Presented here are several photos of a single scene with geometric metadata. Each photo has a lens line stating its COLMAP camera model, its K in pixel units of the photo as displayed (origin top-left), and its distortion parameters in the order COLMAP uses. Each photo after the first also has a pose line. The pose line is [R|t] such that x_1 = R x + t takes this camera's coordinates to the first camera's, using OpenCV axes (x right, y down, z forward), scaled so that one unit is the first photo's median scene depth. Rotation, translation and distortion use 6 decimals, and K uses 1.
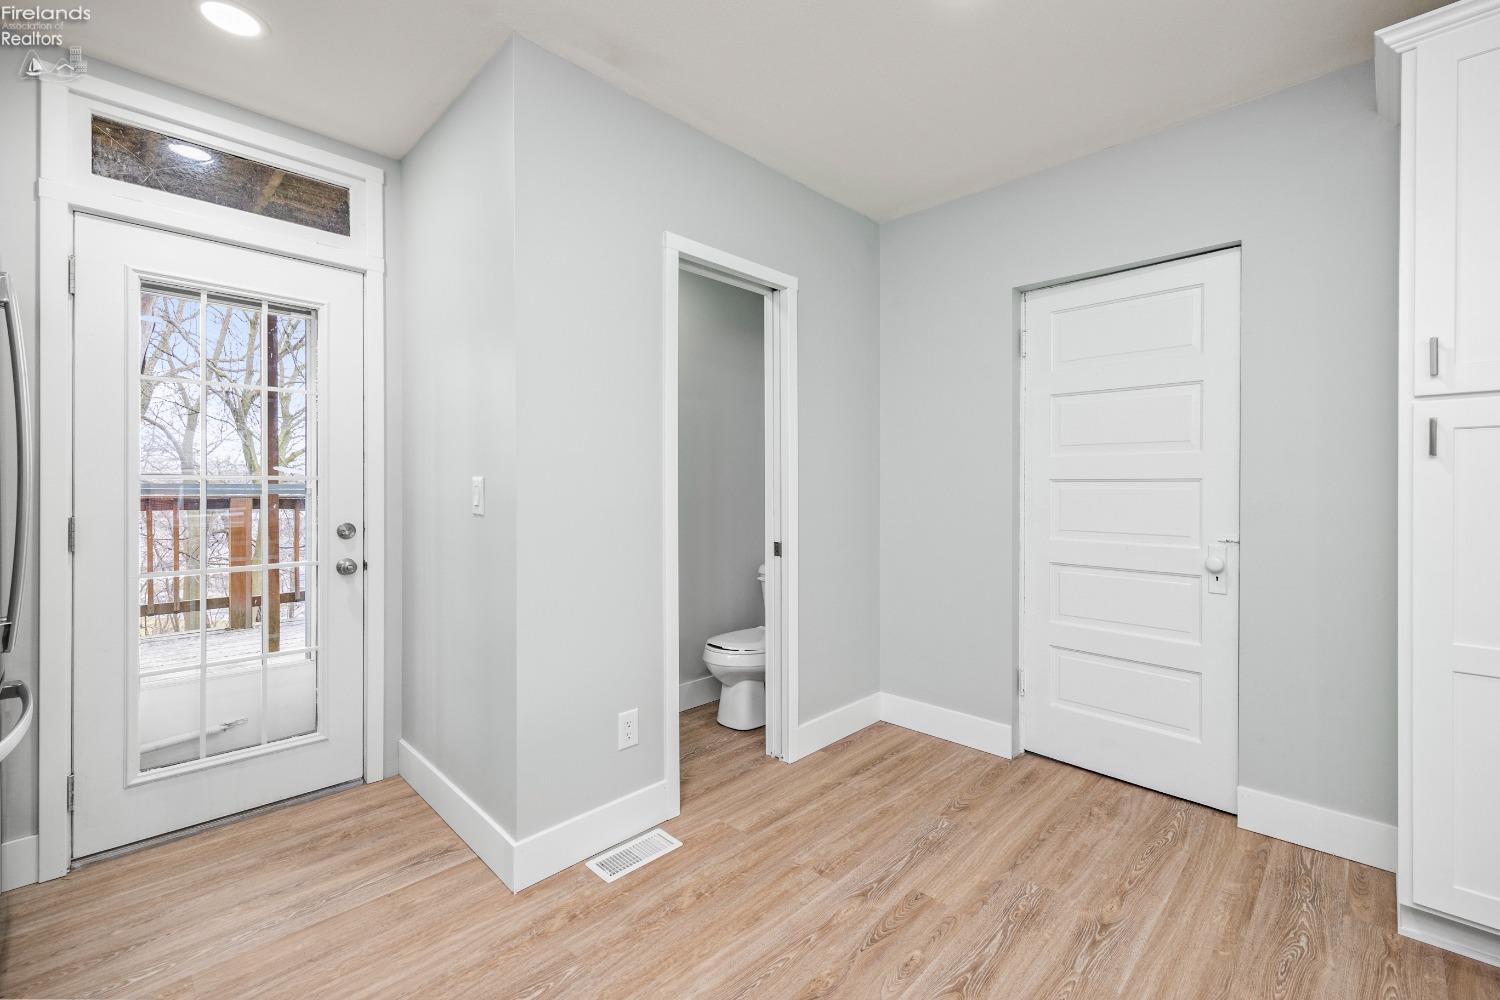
lens RADIAL K [[633.3, 0, 730.1], [0, 633.3, 492.4], [0, 0, 1]] dist [0.001300, 0.000055]
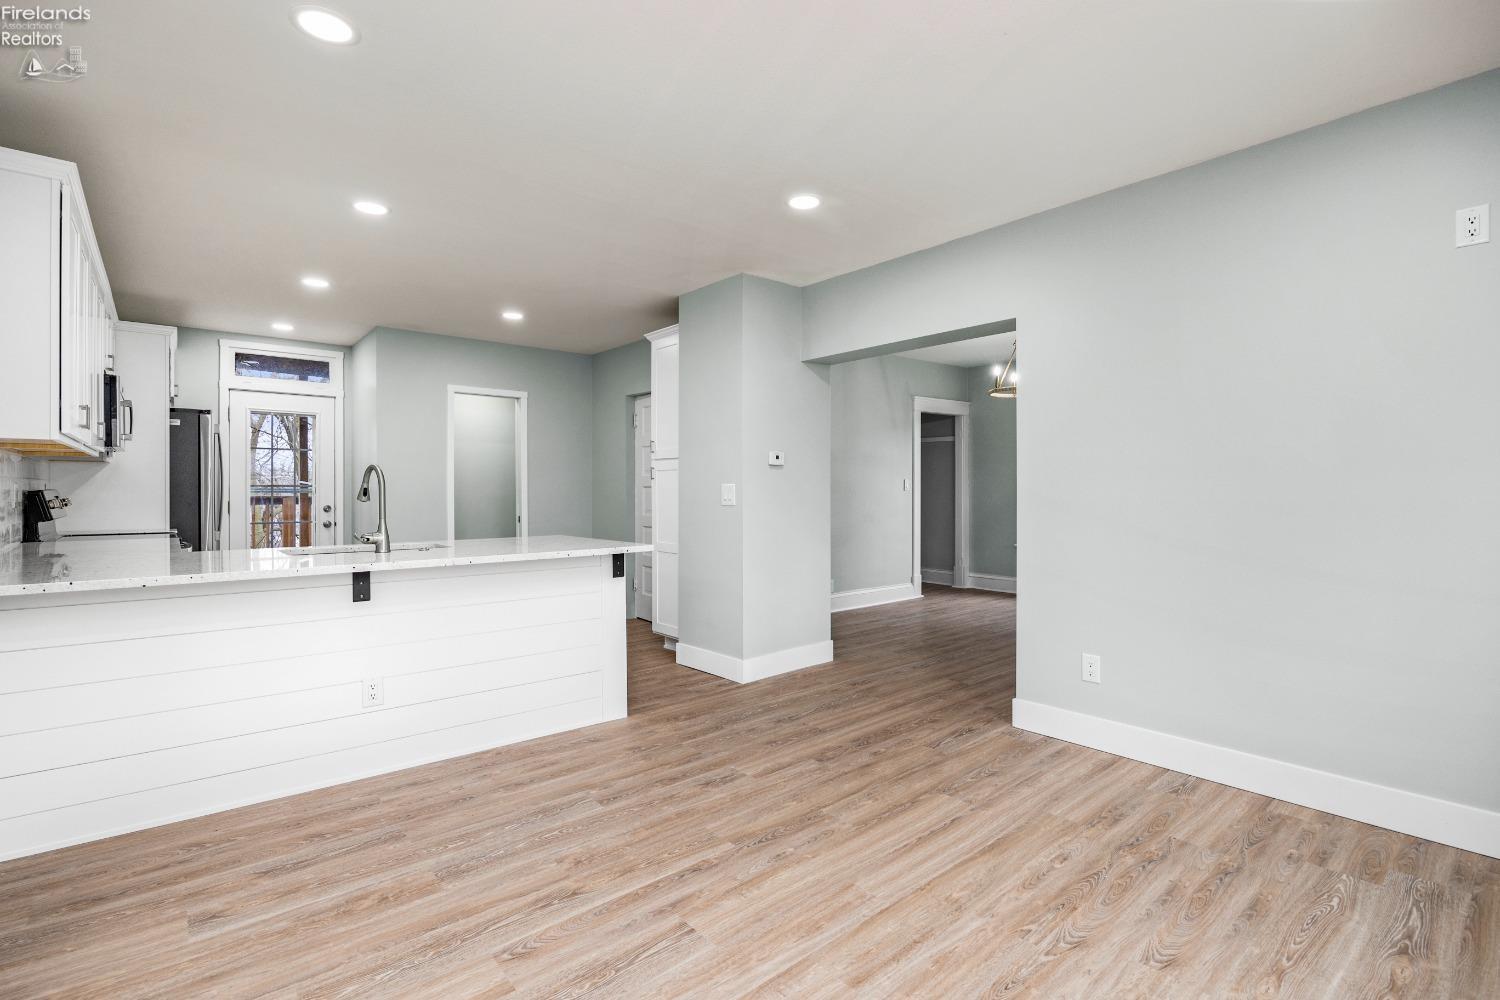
lens RADIAL K [[690.0, 0, 750.7], [0, 690.0, 530.6], [0, 0, 1]] dist [-0.020176, -0.000290]
pose [[0.996729, 0.007593, -0.080454, 1.331476], [-0.002869, 0.998273, 0.058672, -0.010438], [0.080760, -0.058250, 0.995030, -1.637470]]
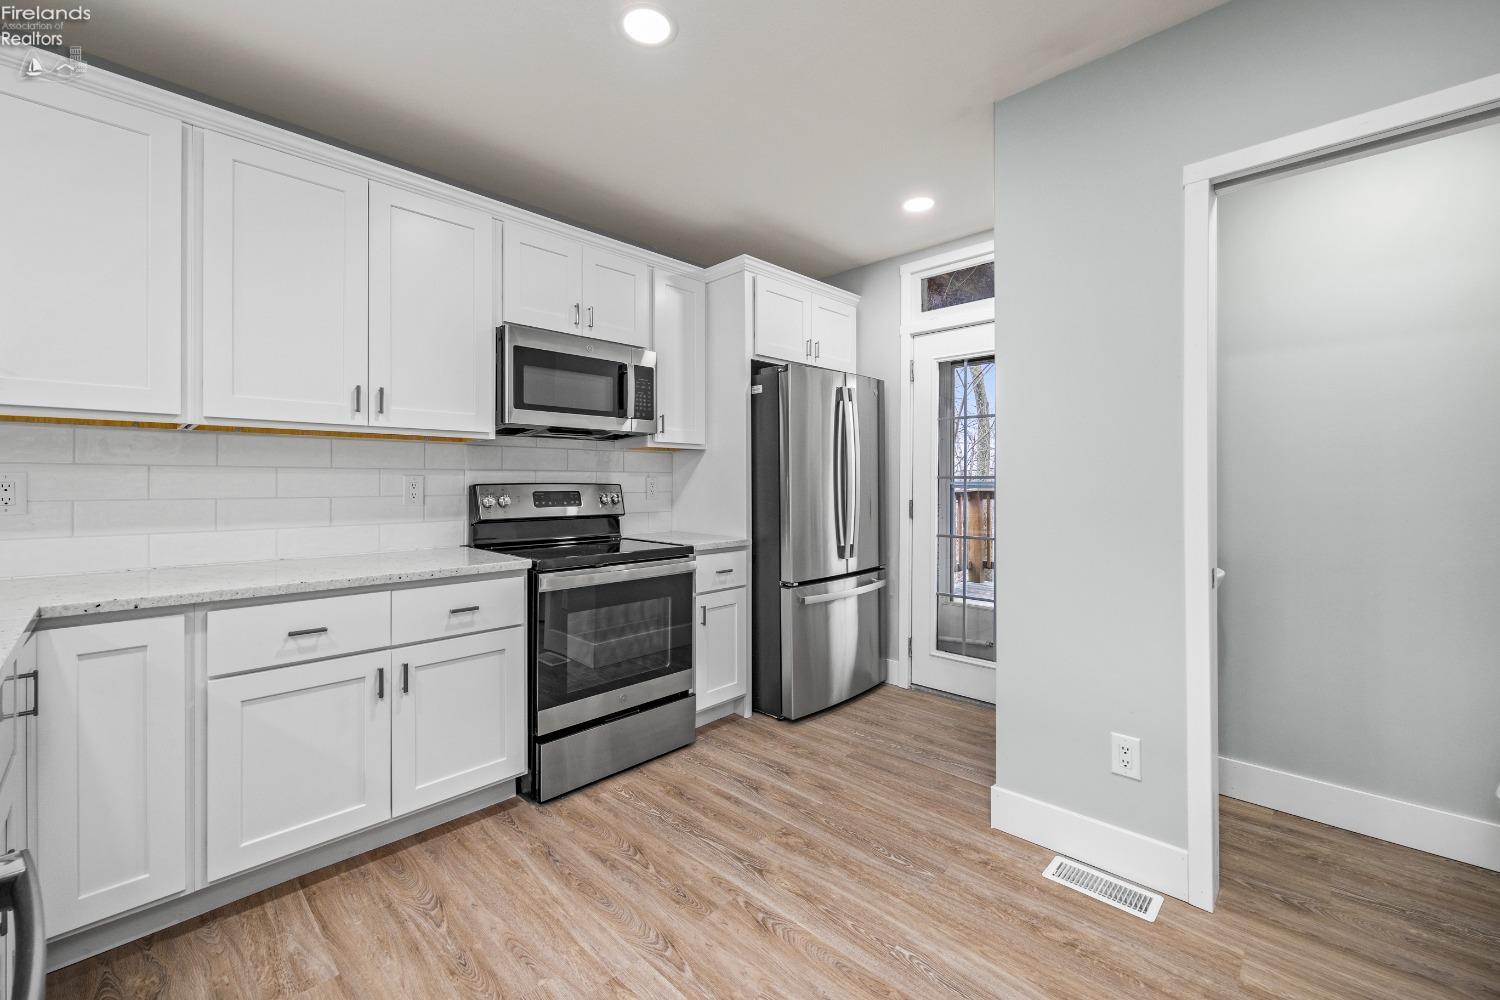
lens RADIAL K [[613.0, 0, 768.9], [0, 613.0, 484.6], [0, 0, 1]] dist [-0.001909, -0.000442]
pose [[0.031880, 0.001978, -0.999490, 0.691442], [-0.001702, 0.999997, 0.001925, -0.008338], [0.999490, 0.001640, 0.031883, 0.476892]]
